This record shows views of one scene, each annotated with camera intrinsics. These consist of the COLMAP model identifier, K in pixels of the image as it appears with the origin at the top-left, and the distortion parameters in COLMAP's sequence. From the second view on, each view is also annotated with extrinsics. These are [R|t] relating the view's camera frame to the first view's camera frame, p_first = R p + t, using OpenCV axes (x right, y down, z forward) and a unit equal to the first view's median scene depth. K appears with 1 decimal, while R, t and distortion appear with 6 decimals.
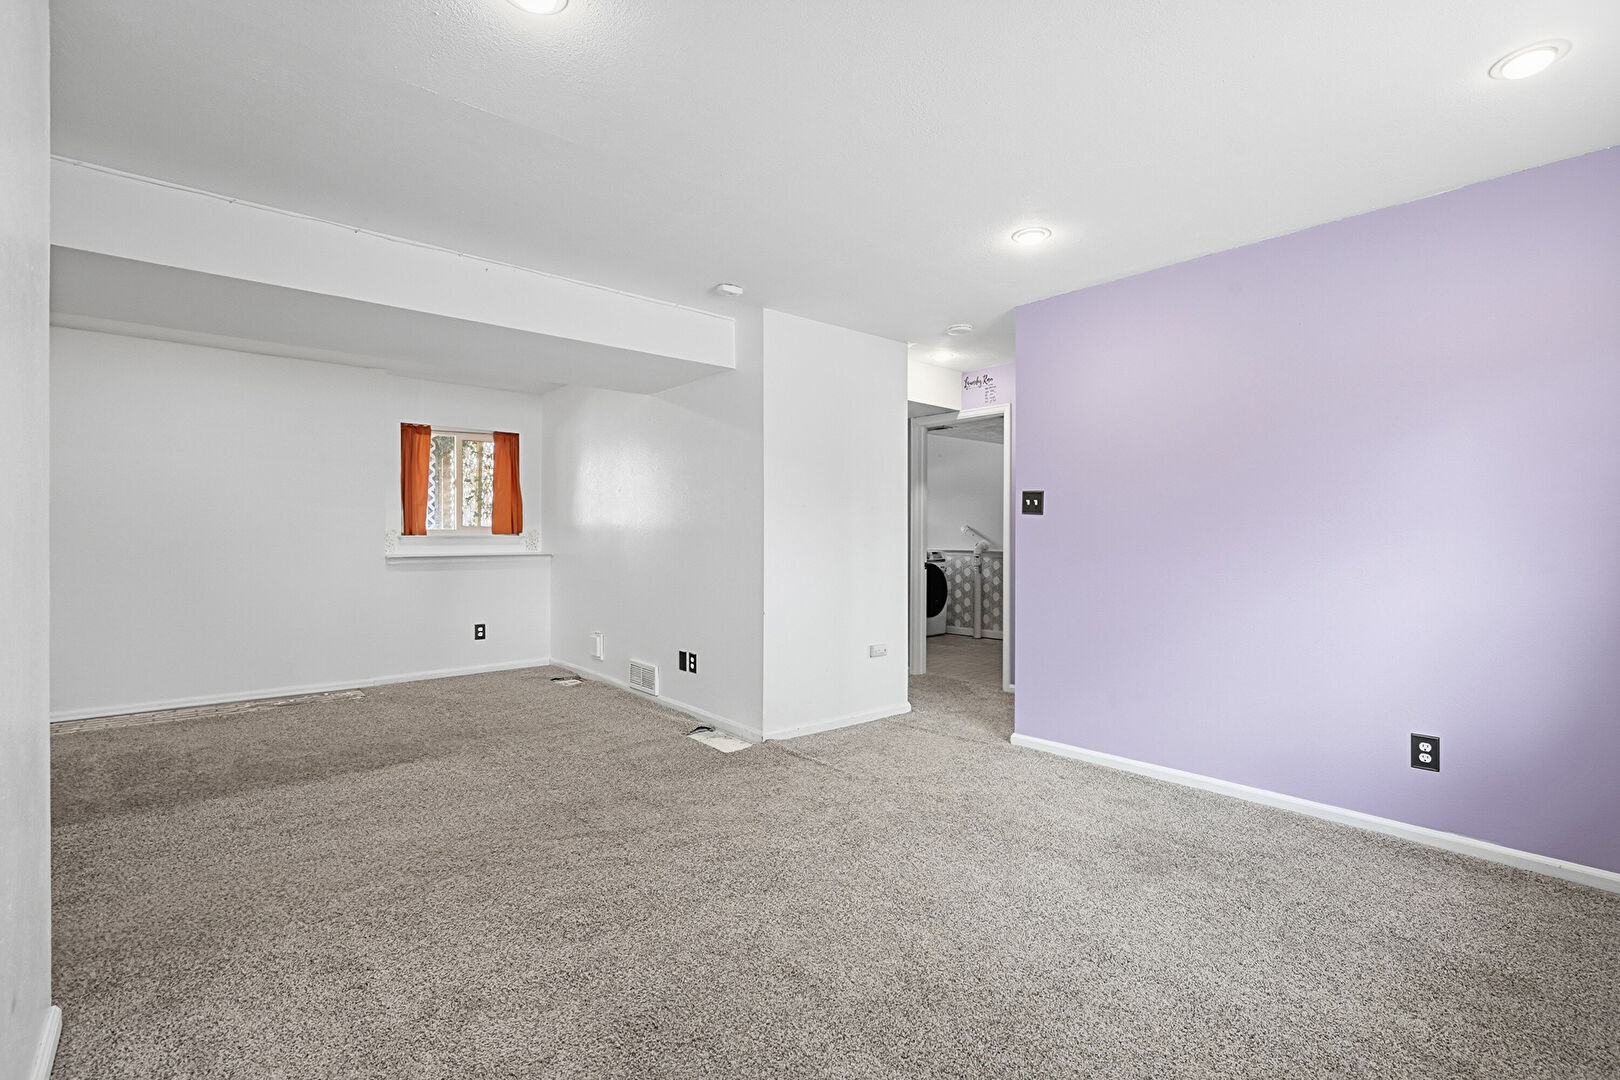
lens RADIAL K [[735.0, 0, 817.1], [0, 735.0, 543.8], [0, 0, 1]] dist [-0.000554, 0.000993]
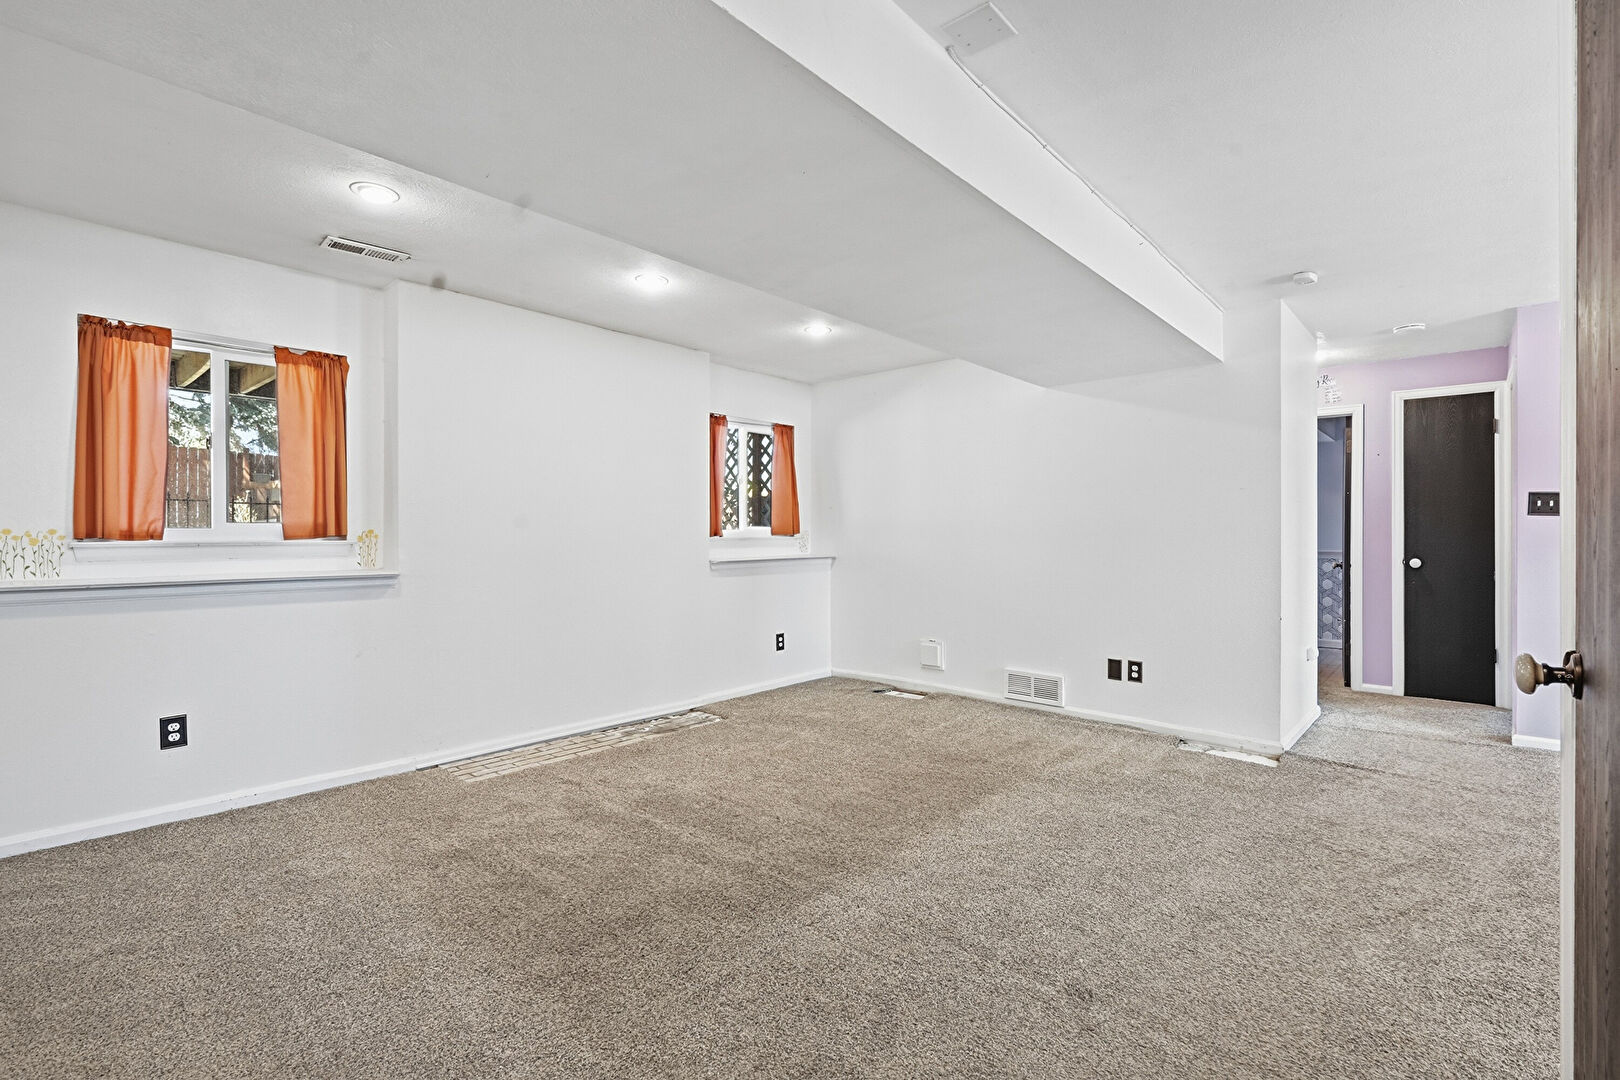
lens RADIAL K [[735.0, 0, 823.7], [0, 735.0, 539.2], [0, 0, 1]] dist [-0.000554, 0.000993]
pose [[0.991175, -0.003187, 0.132522, -0.634360], [0.003700, 0.999987, -0.003623, -0.005738], [-0.132508, 0.004081, 0.991173, 0.107232]]
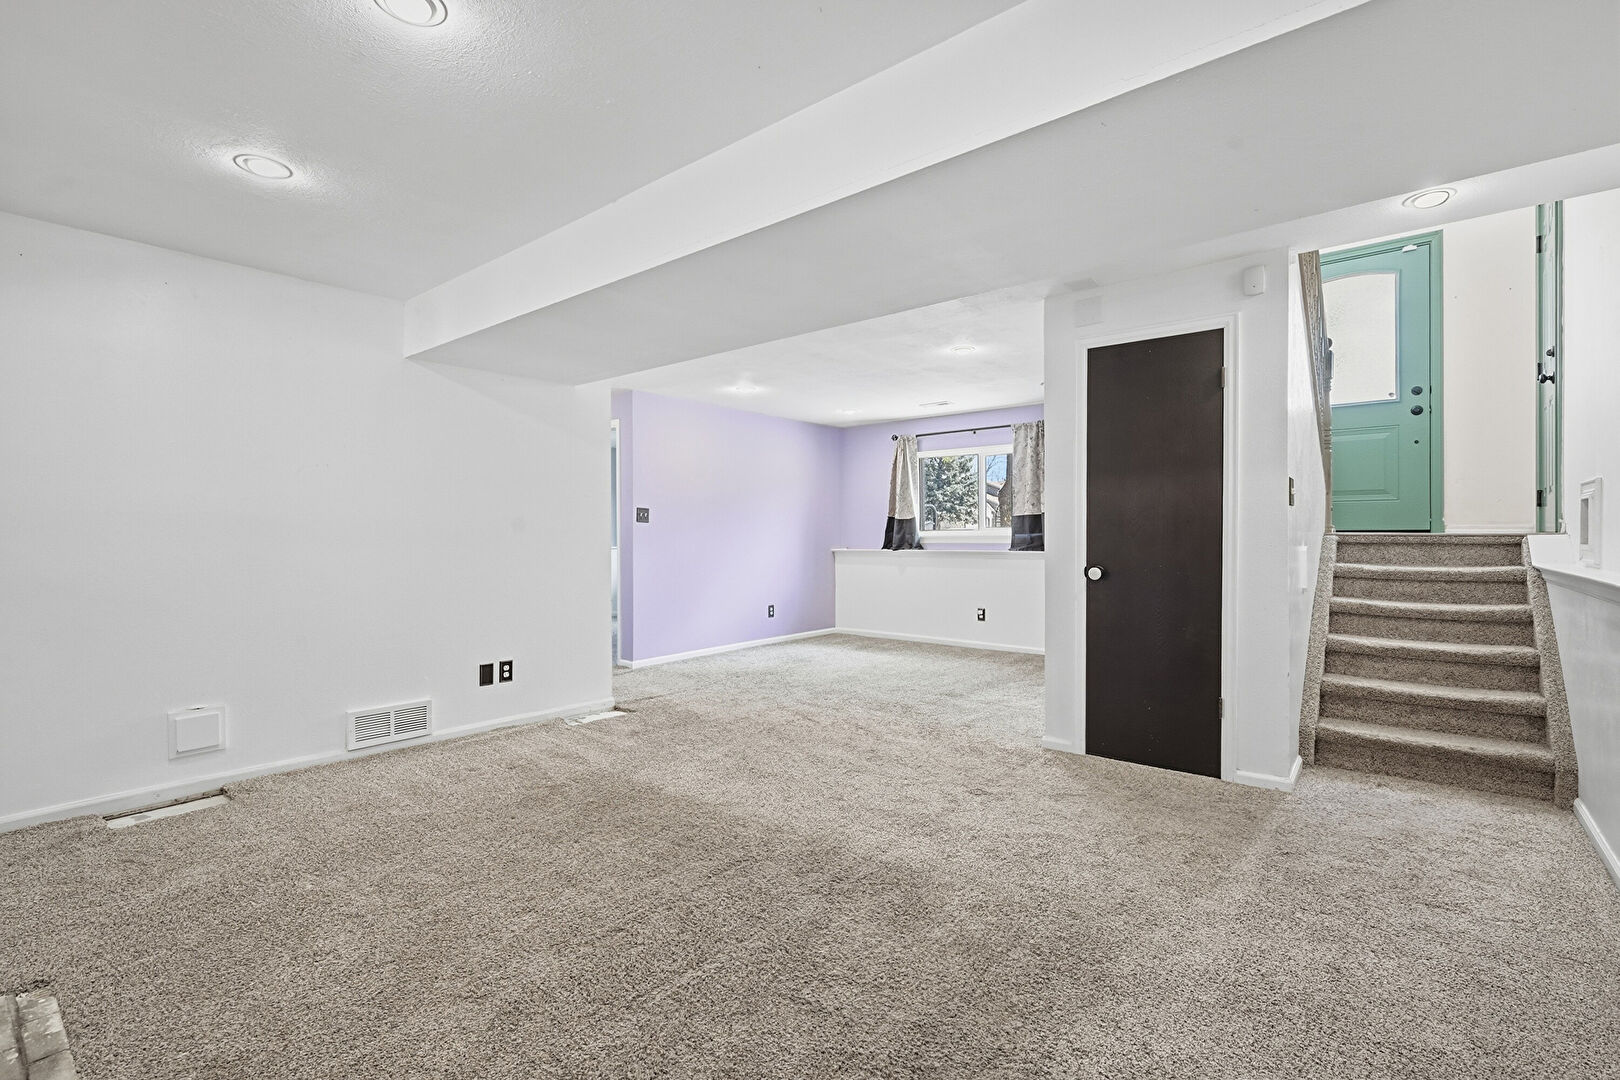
lens RADIAL K [[735.0, 0, 818.4], [0, 735.0, 536.7], [0, 0, 1]] dist [-0.000554, 0.000993]
pose [[-0.180805, -0.008236, 0.983484, -1.078223], [0.009197, 0.999907, 0.010064, -0.016211], [-0.983476, 0.010865, -0.180713, 0.710549]]
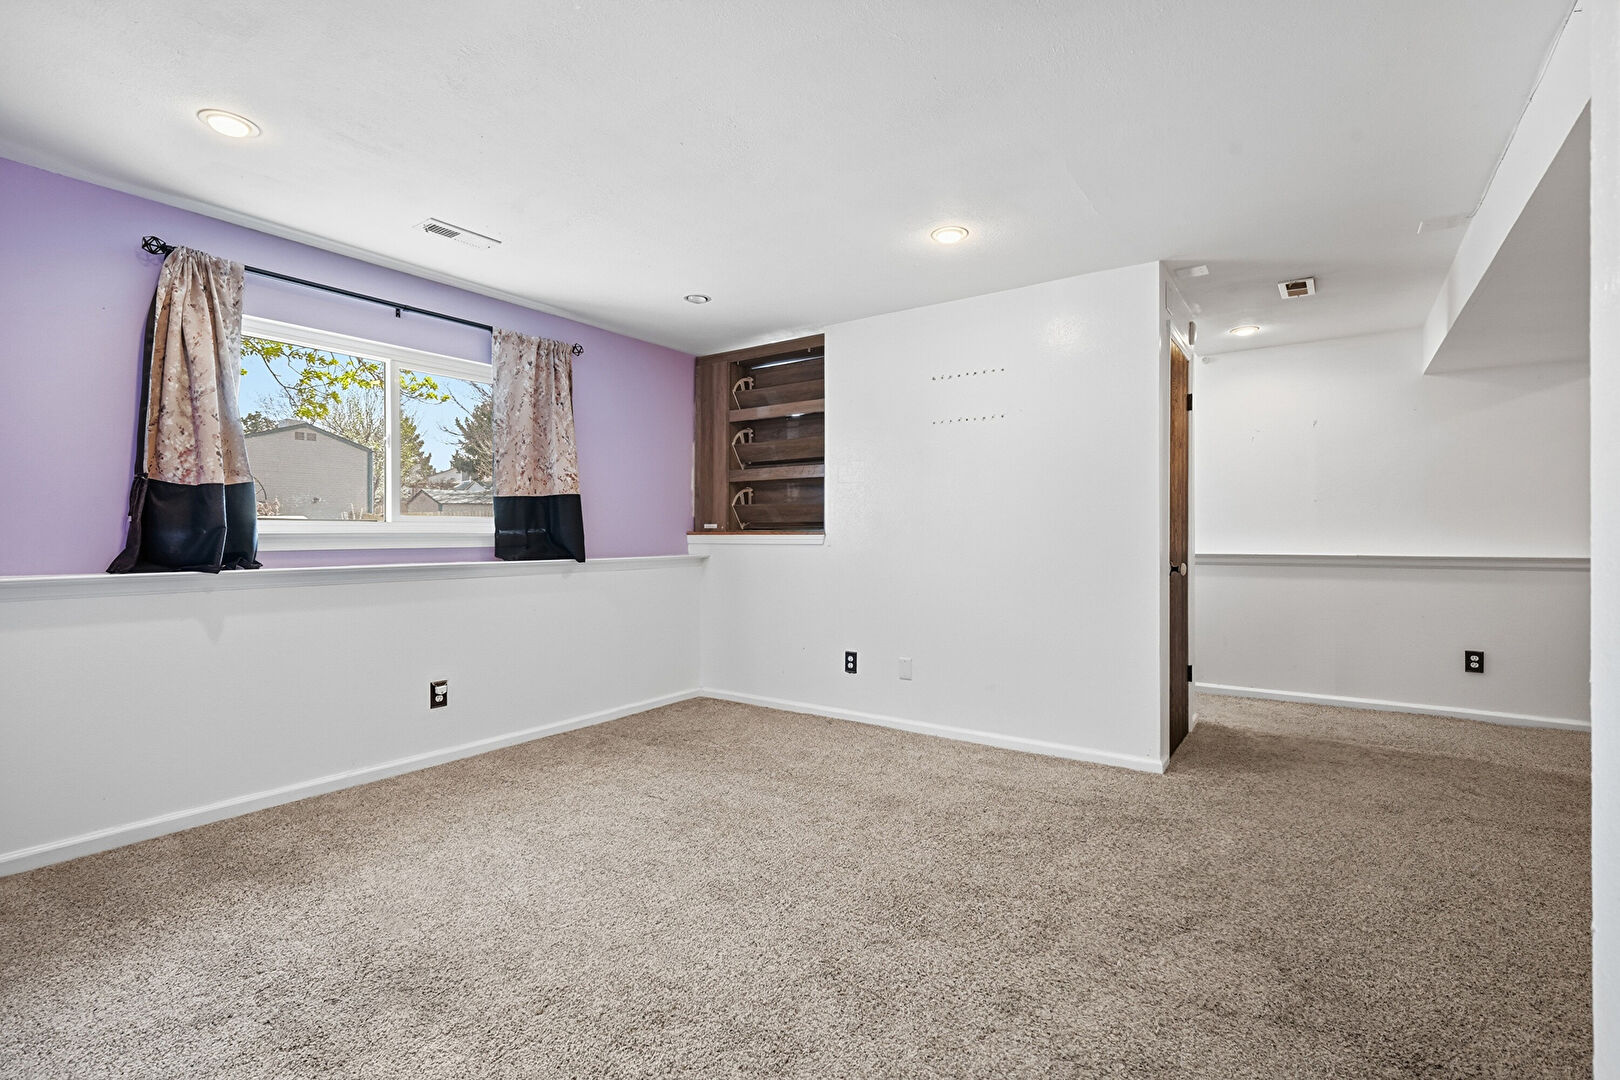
lens RADIAL K [[735.0, 0, 817.4], [0, 735.0, 537.7], [0, 0, 1]] dist [-0.000554, 0.000993]
pose [[-0.967297, -0.005074, -0.253597, 0.134800], [-0.007722, 0.999926, 0.009445, -0.005432], [0.253530, 0.011094, -0.967264, 0.914346]]
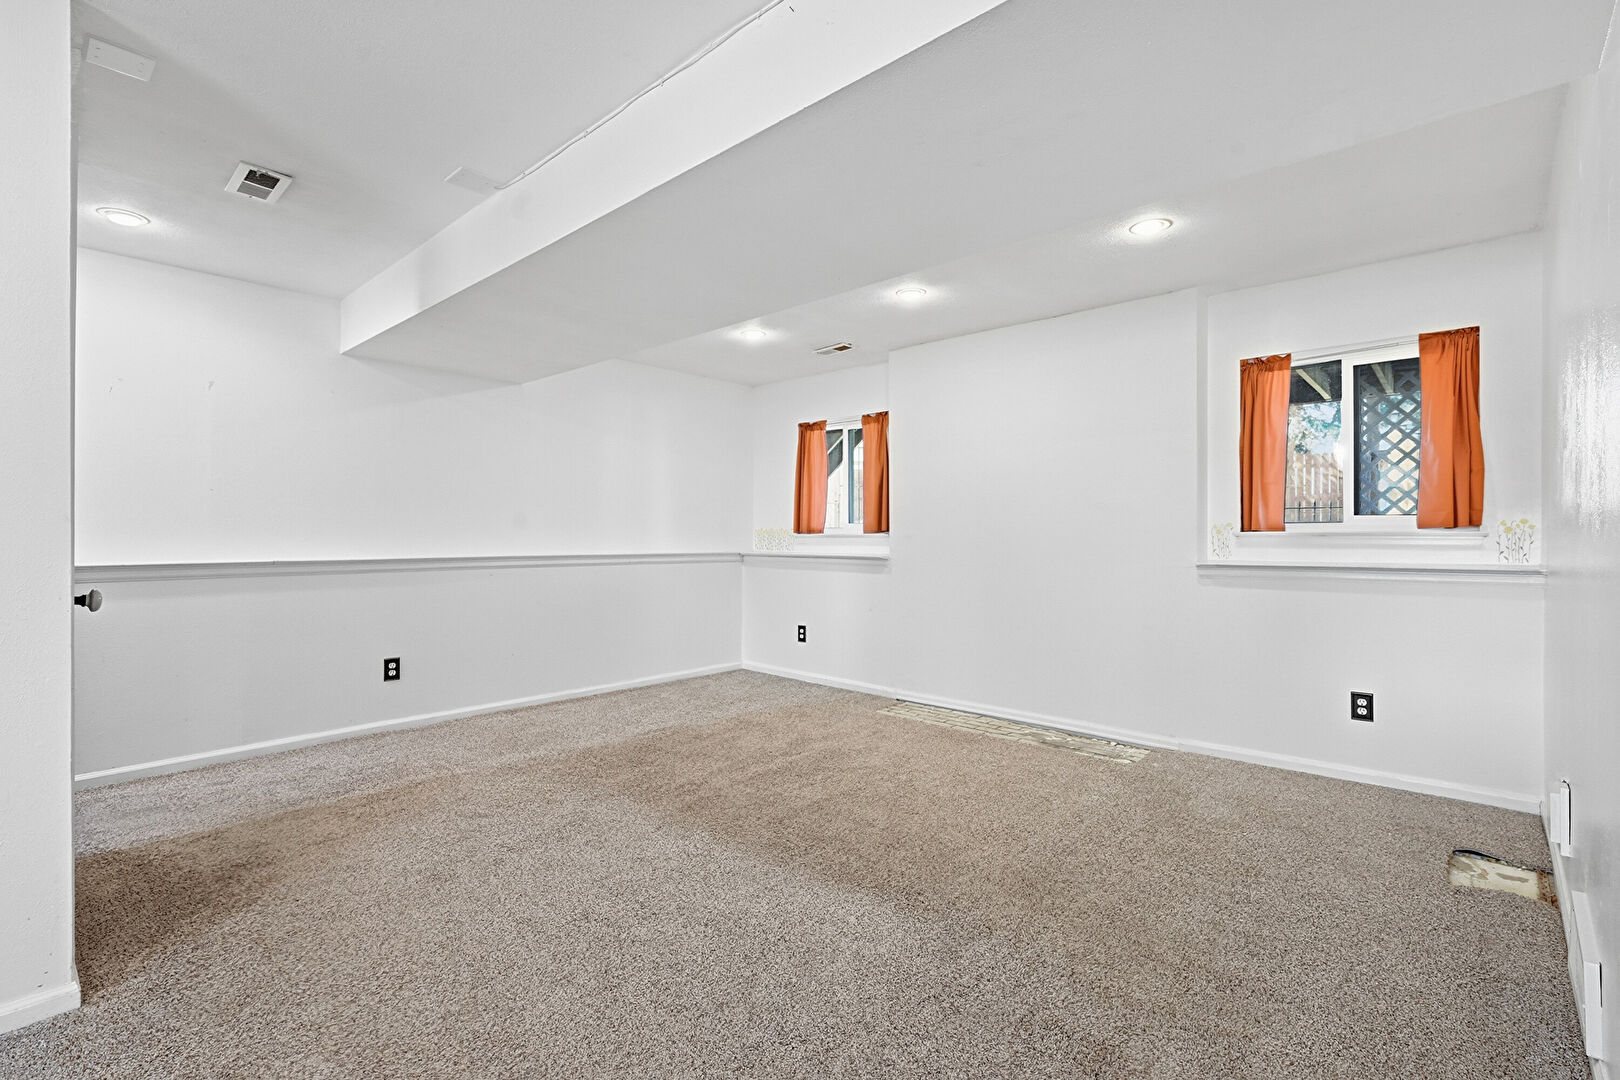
lens RADIAL K [[735.0, 0, 821.2], [0, 735.0, 545.3], [0, 0, 1]] dist [-0.000554, 0.000993]
pose [[0.128035, 0.019472, -0.991579, 0.042519], [-0.001617, 0.999810, 0.019425, -0.013321], [0.991768, -0.000884, 0.128042, 0.639661]]
